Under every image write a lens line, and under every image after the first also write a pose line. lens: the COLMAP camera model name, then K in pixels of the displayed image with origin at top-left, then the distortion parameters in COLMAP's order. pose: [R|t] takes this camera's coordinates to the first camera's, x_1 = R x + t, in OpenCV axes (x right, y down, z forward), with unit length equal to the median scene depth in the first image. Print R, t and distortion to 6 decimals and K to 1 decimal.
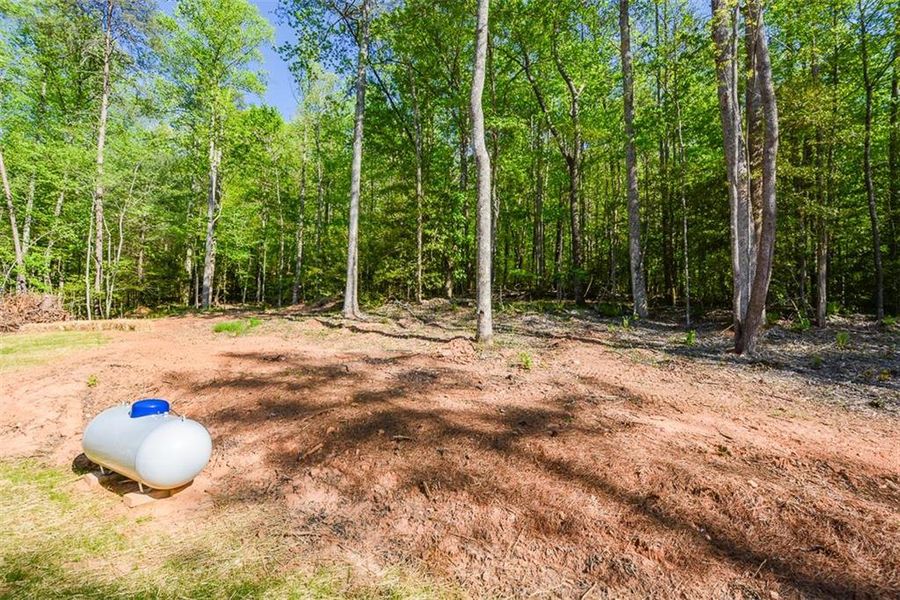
lens RADIAL K [[400.1, 0, 452.7], [0, 400.1, 295.7], [0, 0, 1]] dist [-0.000214, -0.003462]
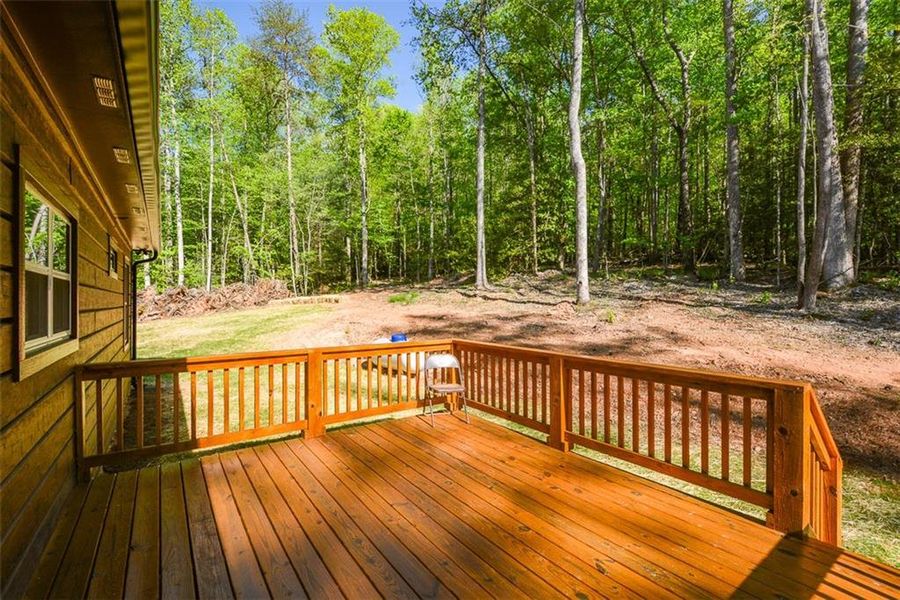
lens RADIAL K [[400.1, 0, 452.2], [0, 400.1, 304.4], [0, 0, 1]] dist [-0.000214, -0.003462]
pose [[0.954589, -0.022342, -0.297086, 0.054736], [0.052772, 0.994096, 0.094803, -0.034870], [0.293214, -0.106176, 0.950133, -0.391645]]
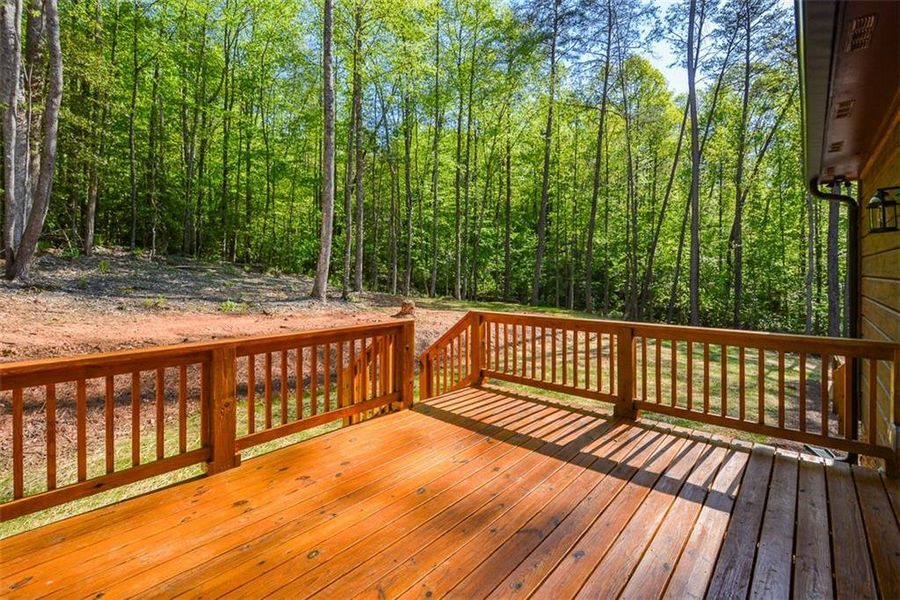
lens RADIAL K [[400.1, 0, 455.8], [0, 400.1, 277.7], [0, 0, 1]] dist [-0.000214, -0.003462]
pose [[0.081718, -0.036168, 0.995999, -0.195893], [-0.101240, 0.993871, 0.044397, -0.022450], [-0.991500, -0.104463, 0.077555, -0.209011]]
